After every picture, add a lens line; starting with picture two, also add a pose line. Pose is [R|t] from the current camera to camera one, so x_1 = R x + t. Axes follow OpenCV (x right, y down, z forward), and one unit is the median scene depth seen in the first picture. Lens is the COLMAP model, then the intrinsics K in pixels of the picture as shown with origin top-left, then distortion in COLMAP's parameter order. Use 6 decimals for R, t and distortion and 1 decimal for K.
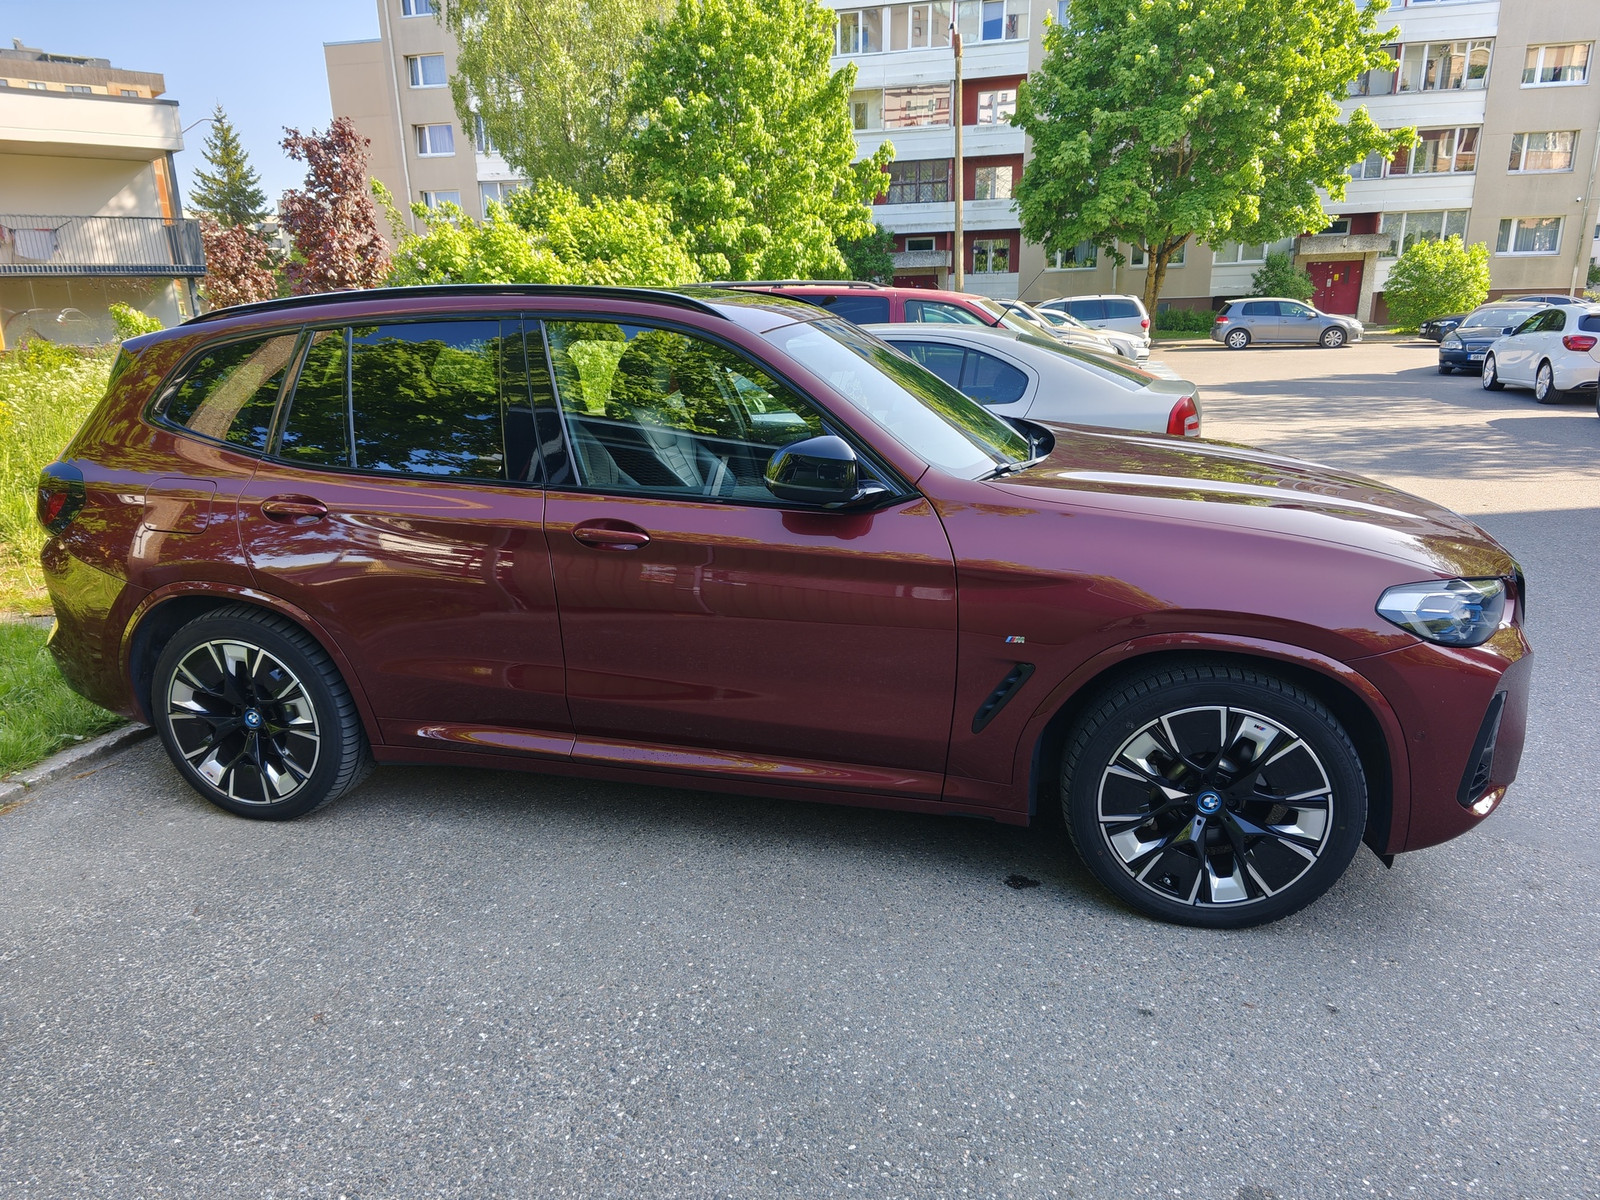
lens RADIAL K [[1075.7, 0, 800.0], [0, 1075.7, 600.0], [0, 0, 1]] dist [0.086089, -0.081378]
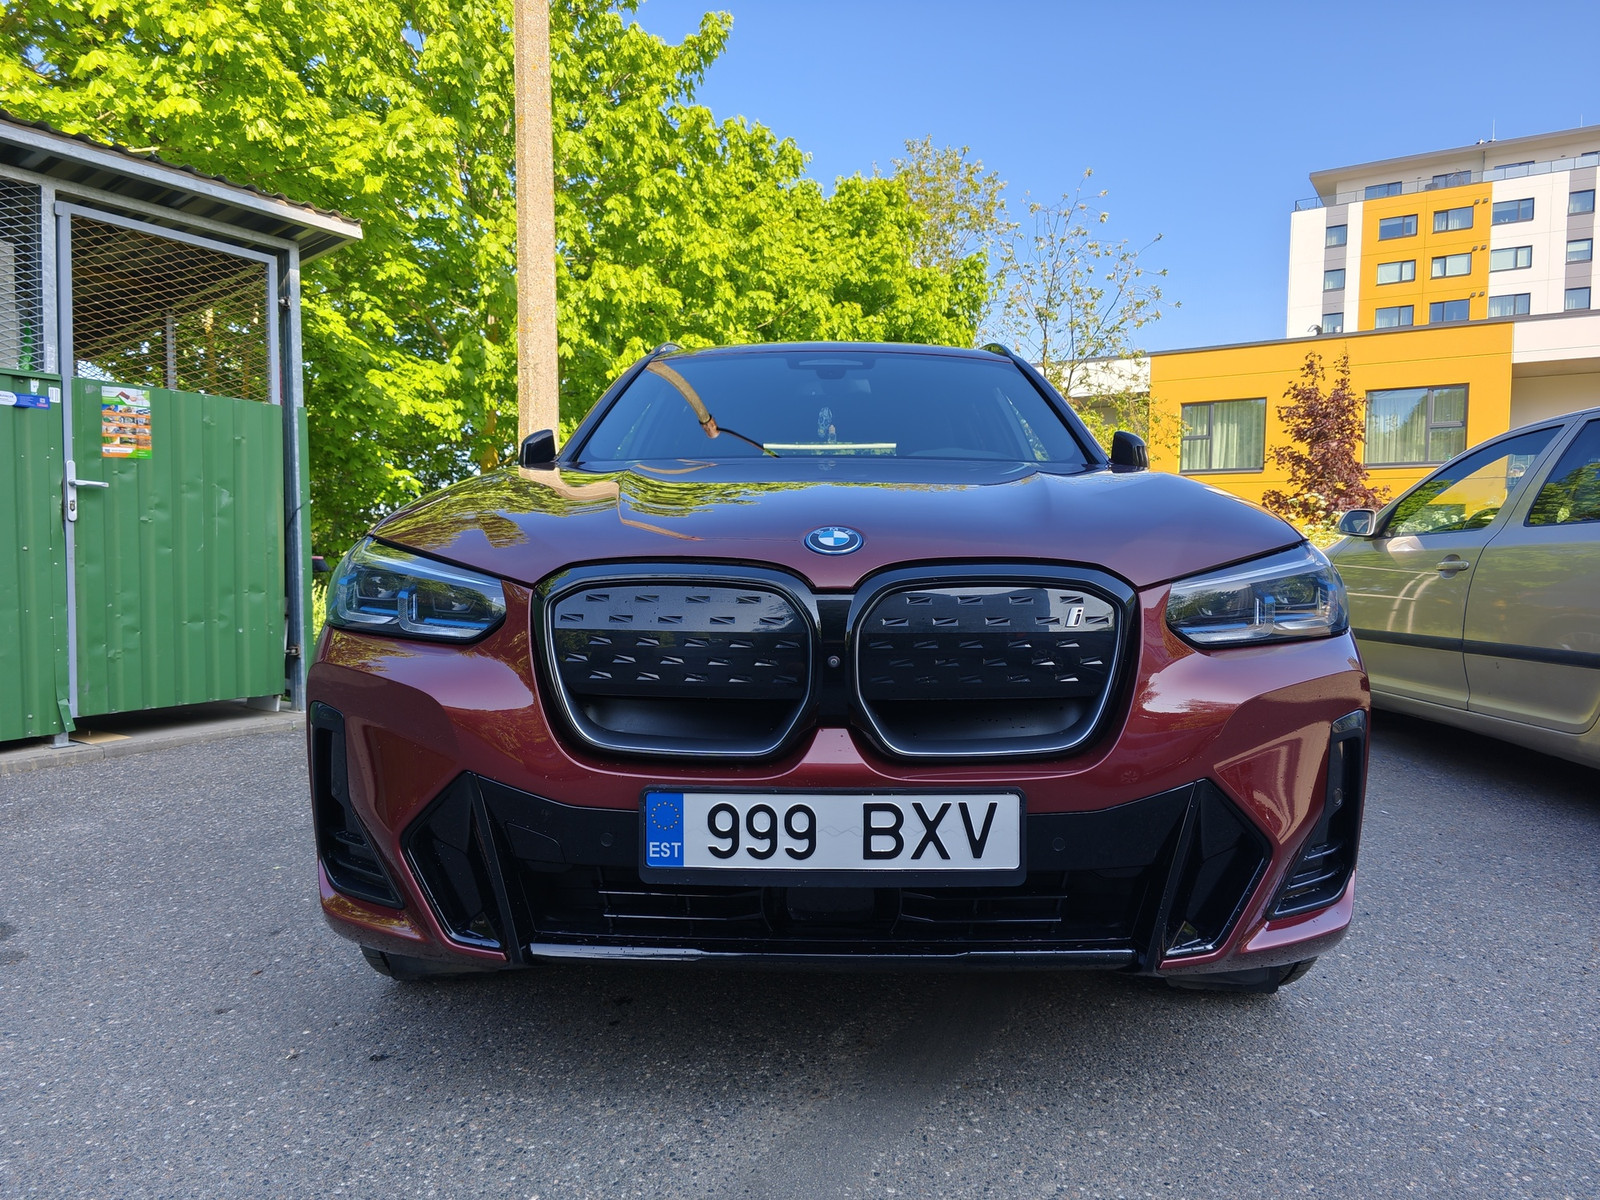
lens RADIAL K [[1062.0, 0, 800.0], [0, 1062.0, 600.0], [0, 0, 1]] dist [0.089178, -0.085533]
pose [[0.213302, 0.071150, -0.974392, 0.151486], [-0.270941, 0.962533, 0.010973, -0.007174], [0.938666, 0.261662, 0.224588, 0.126459]]
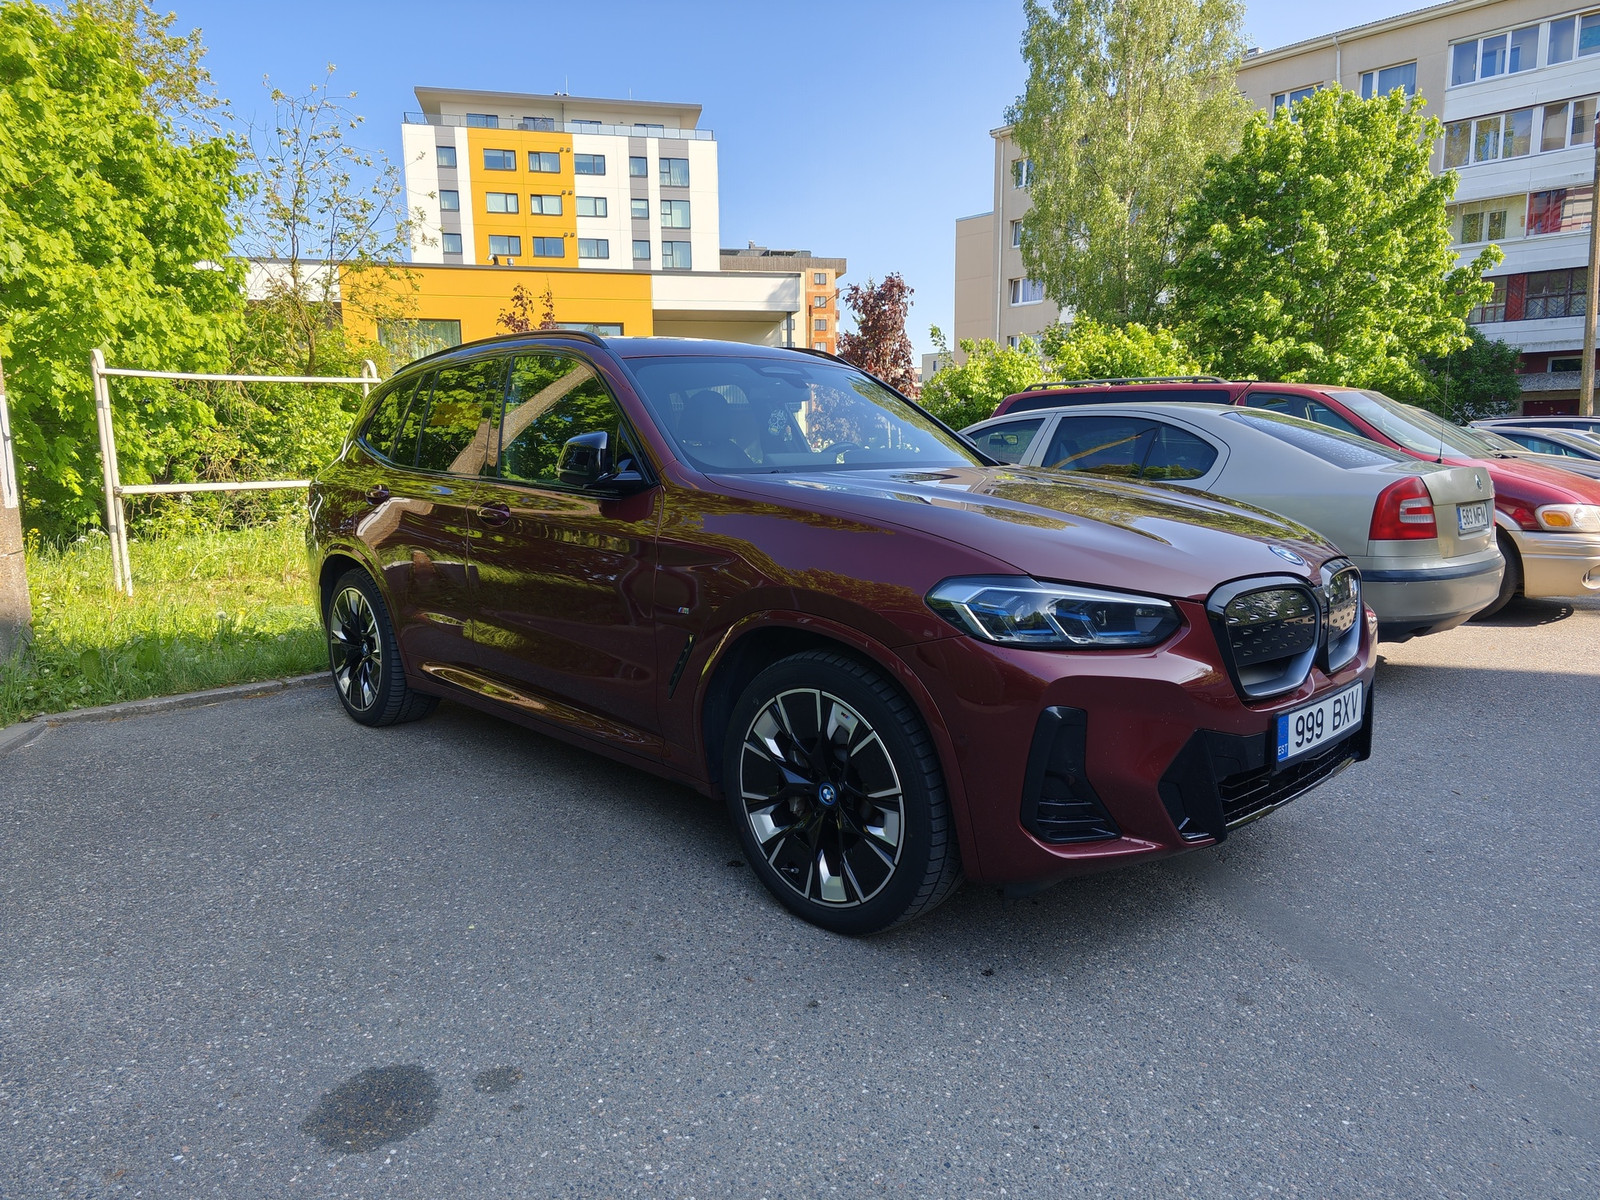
lens RADIAL K [[1062.0, 0, 800.0], [0, 1062.0, 600.0], [0, 0, 1]] dist [0.089178, -0.085533]
pose [[0.846667, 0.084132, -0.525430, 0.102682], [-0.147272, 0.985900, -0.079448, 0.011227], [0.511337, 0.144647, 0.847120, 0.017539]]
